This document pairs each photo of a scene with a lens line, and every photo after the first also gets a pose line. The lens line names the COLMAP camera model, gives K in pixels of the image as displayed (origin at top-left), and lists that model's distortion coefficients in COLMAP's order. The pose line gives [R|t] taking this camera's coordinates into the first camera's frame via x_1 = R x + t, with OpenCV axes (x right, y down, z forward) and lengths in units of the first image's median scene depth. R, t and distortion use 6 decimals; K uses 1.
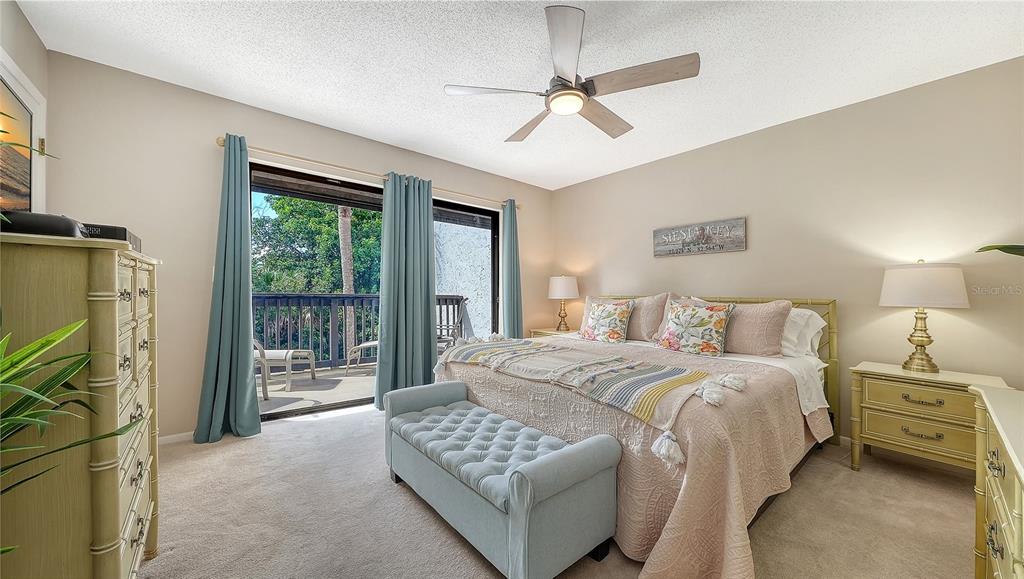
lens RADIAL K [[351.9, 0, 509.2], [0, 351.9, 298.7], [0, 0, 1]] dist [0.000078, -0.001224]
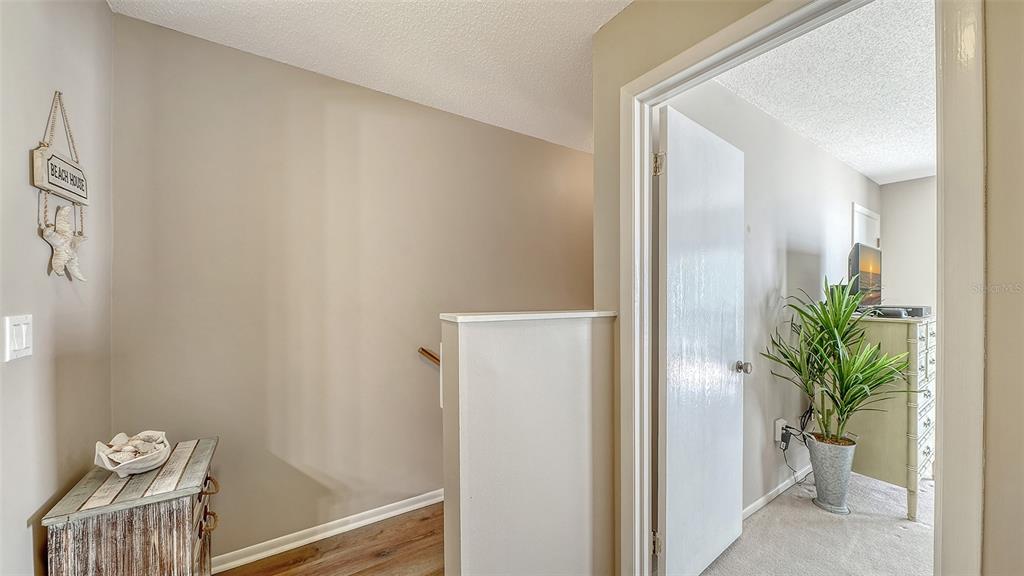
lens RADIAL K [[359.4, 0, 511.3], [0, 359.4, 292.6], [0, 0, 1]] dist [-0.003166, -0.000472]
pose [[-0.125876, -0.007065, -0.992021, 0.790159], [-0.019529, 0.999799, -0.004642, -0.126254], [0.991854, 0.018789, -0.125989, -0.693748]]
